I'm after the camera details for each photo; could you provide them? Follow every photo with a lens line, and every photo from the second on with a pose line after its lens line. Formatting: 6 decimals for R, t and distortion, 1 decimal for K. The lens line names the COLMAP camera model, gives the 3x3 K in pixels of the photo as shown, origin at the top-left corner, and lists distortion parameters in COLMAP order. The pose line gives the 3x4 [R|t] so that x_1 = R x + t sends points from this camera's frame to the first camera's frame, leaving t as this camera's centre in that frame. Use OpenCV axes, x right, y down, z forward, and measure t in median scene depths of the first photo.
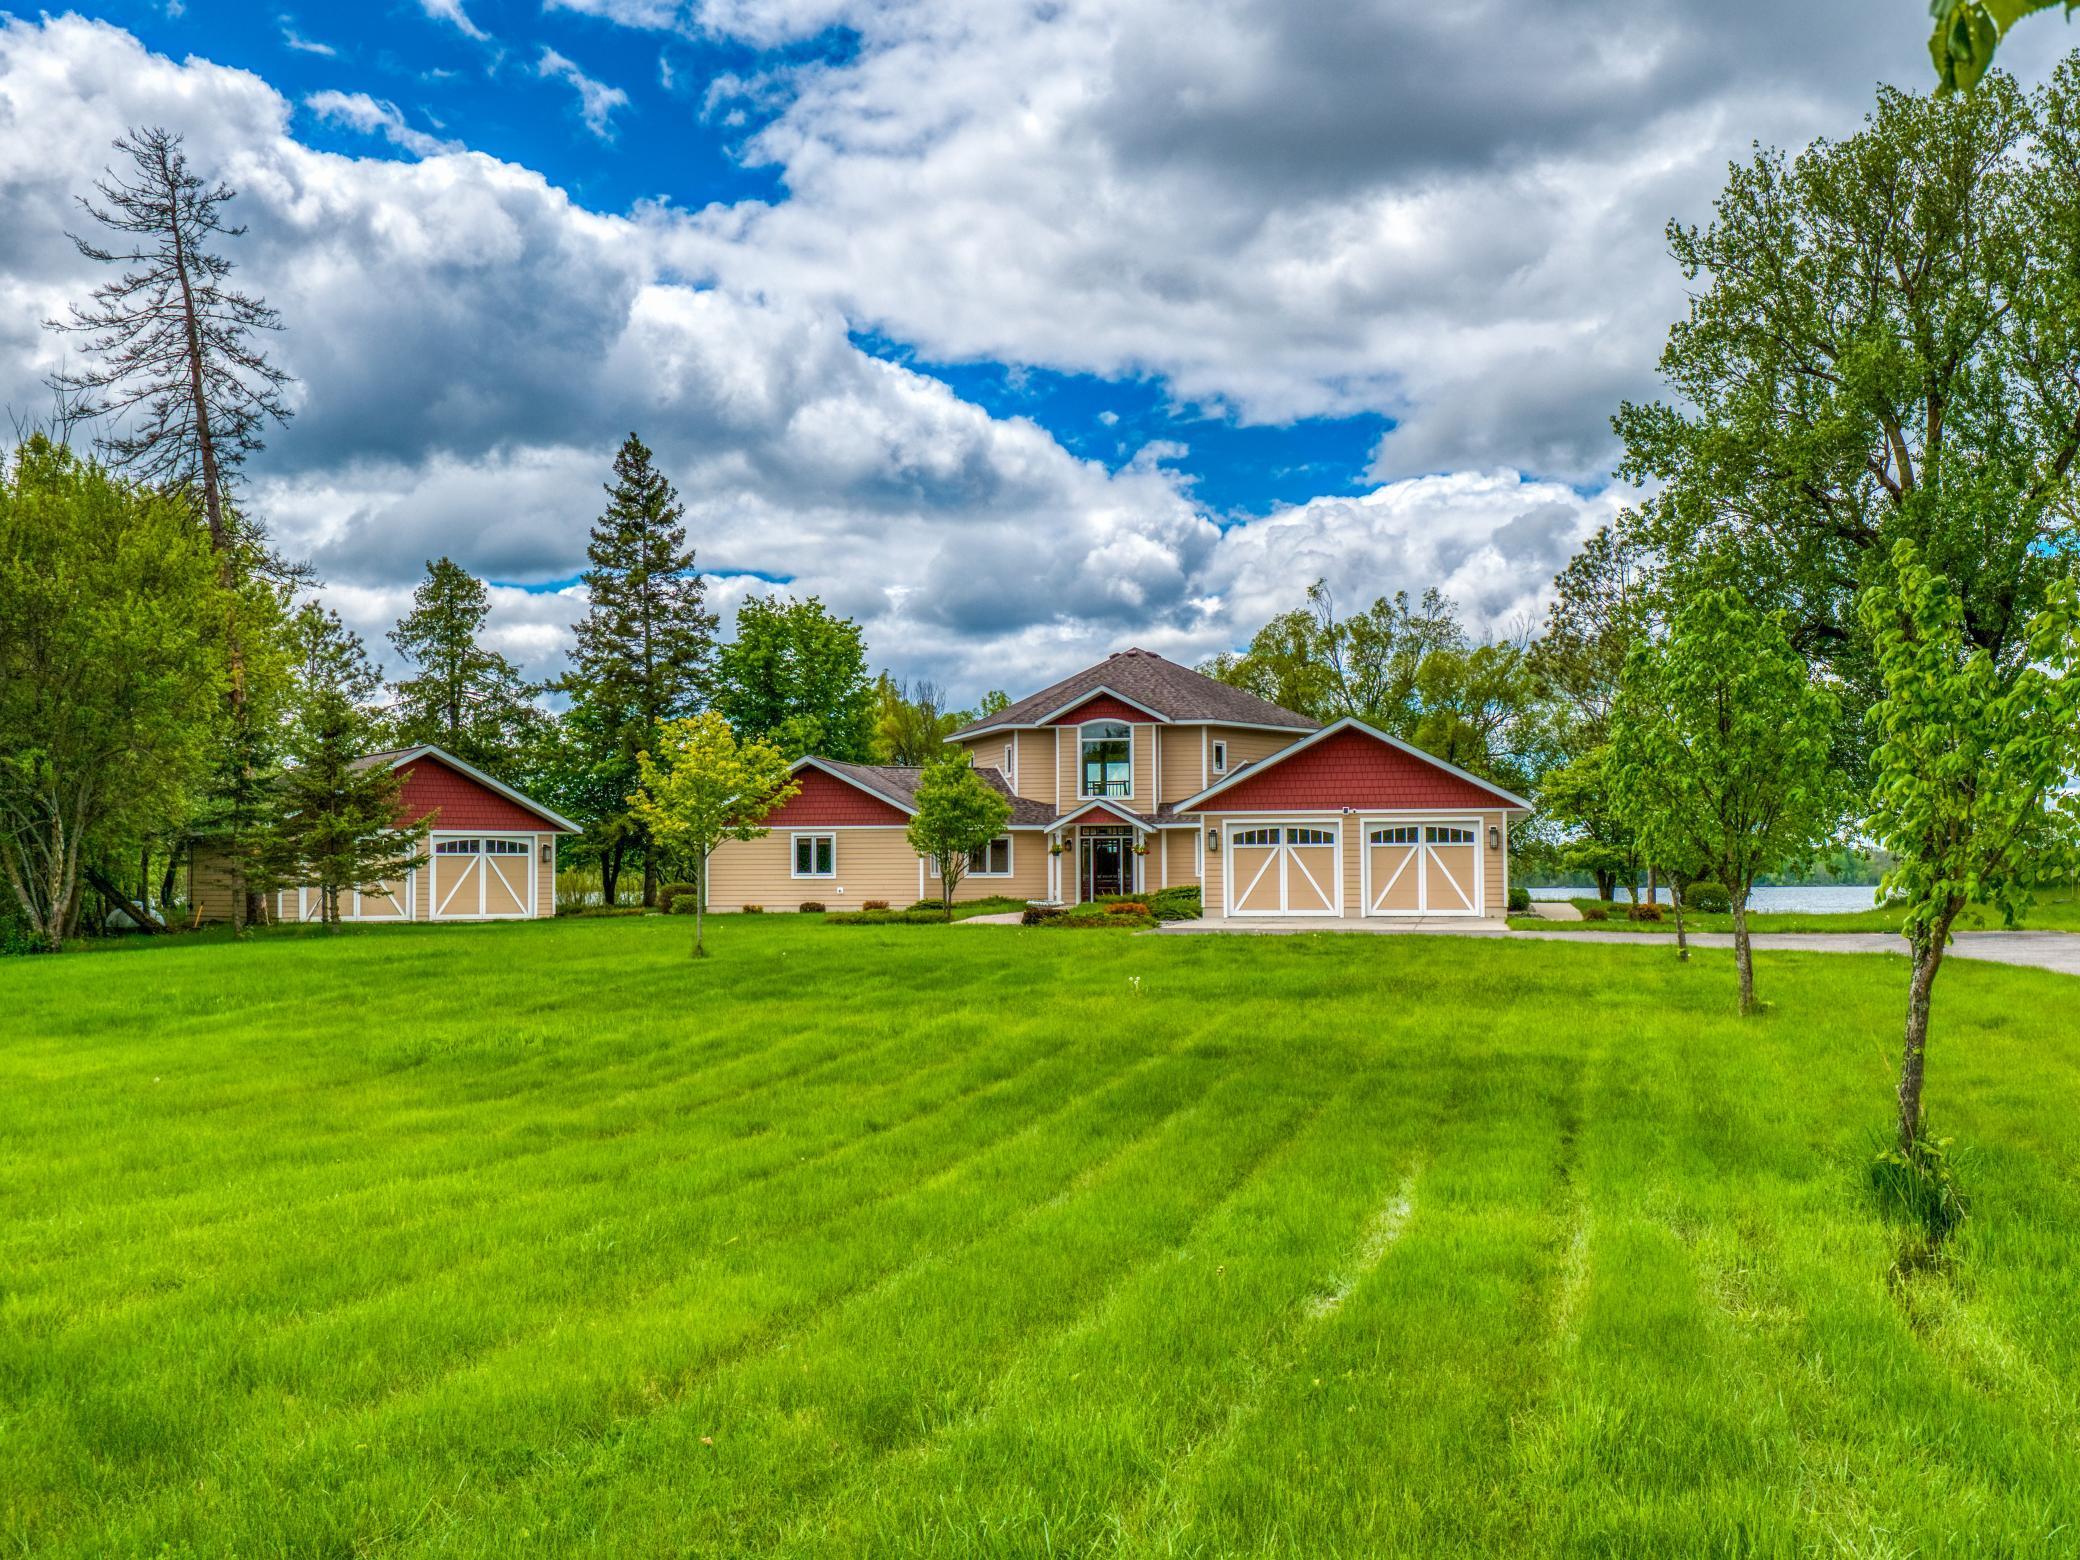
lens RADIAL K [[2075.2, 0, 1049.6], [0, 2075.2, 852.7], [0, 0, 1]] dist [0.001008, -0.037136]
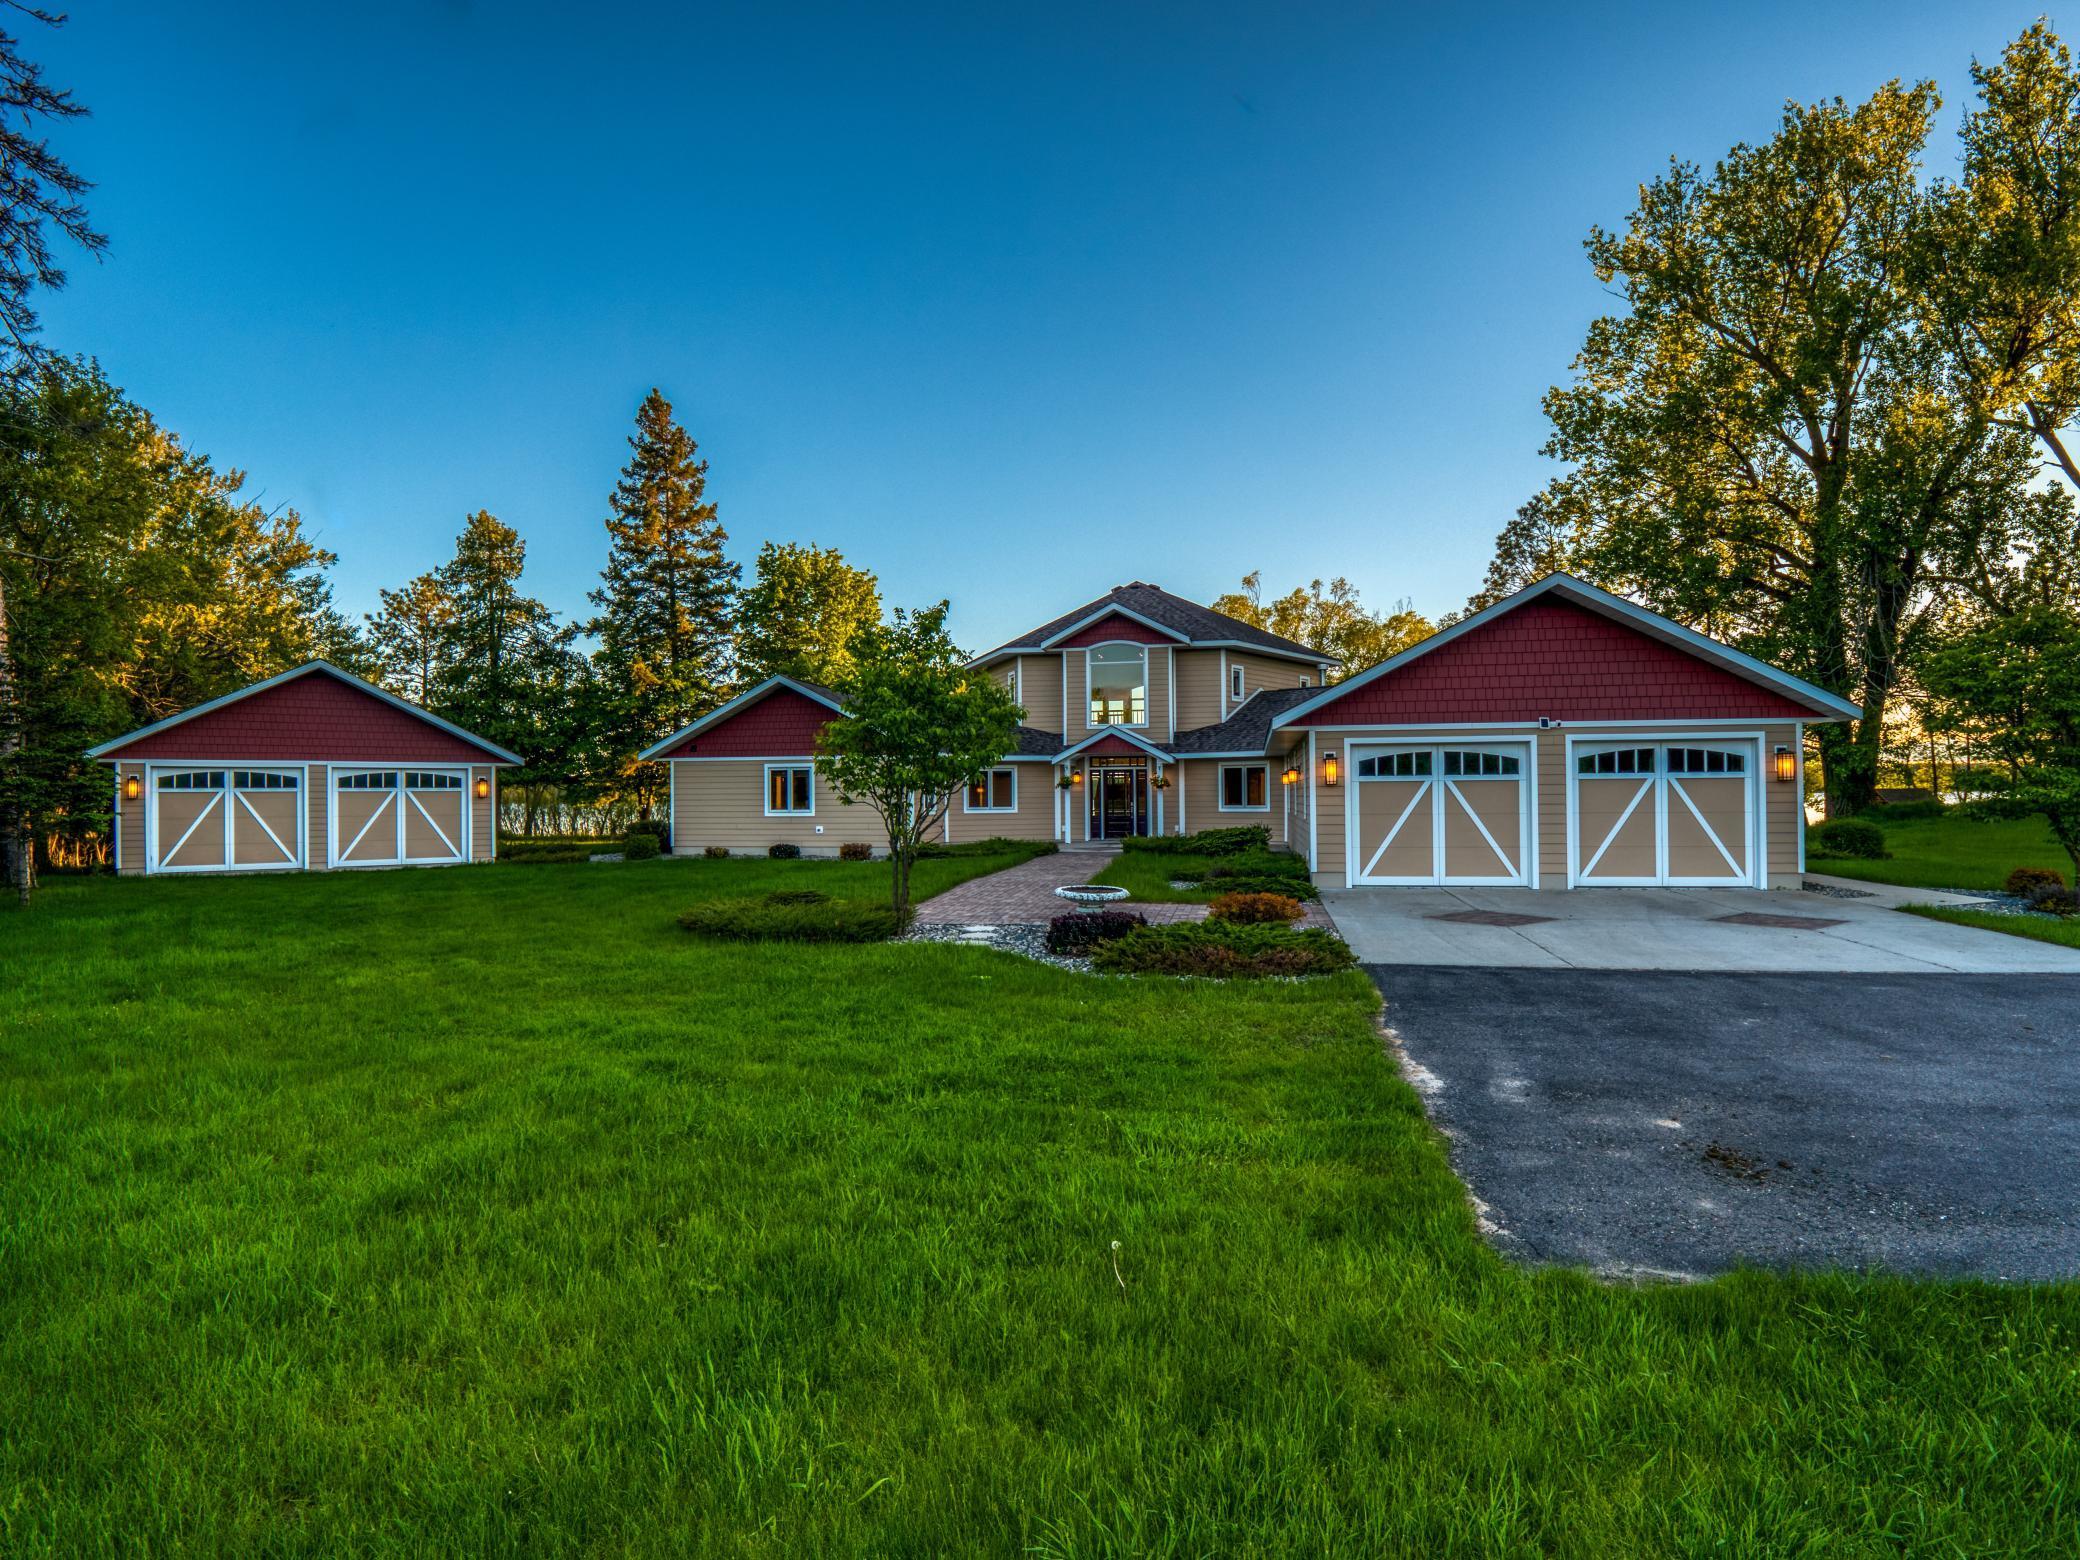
lens RADIAL K [[1094.4, 0, 1040.0], [0, 1094.4, 780.0], [0, 0, 1]] dist [-0.057538, -0.000844]
pose [[0.999959, -0.002529, 0.008675, -0.011246], [0.002534, 0.999997, -0.000547, -0.002163], [-0.008673, 0.000569, 0.999962, 0.501473]]
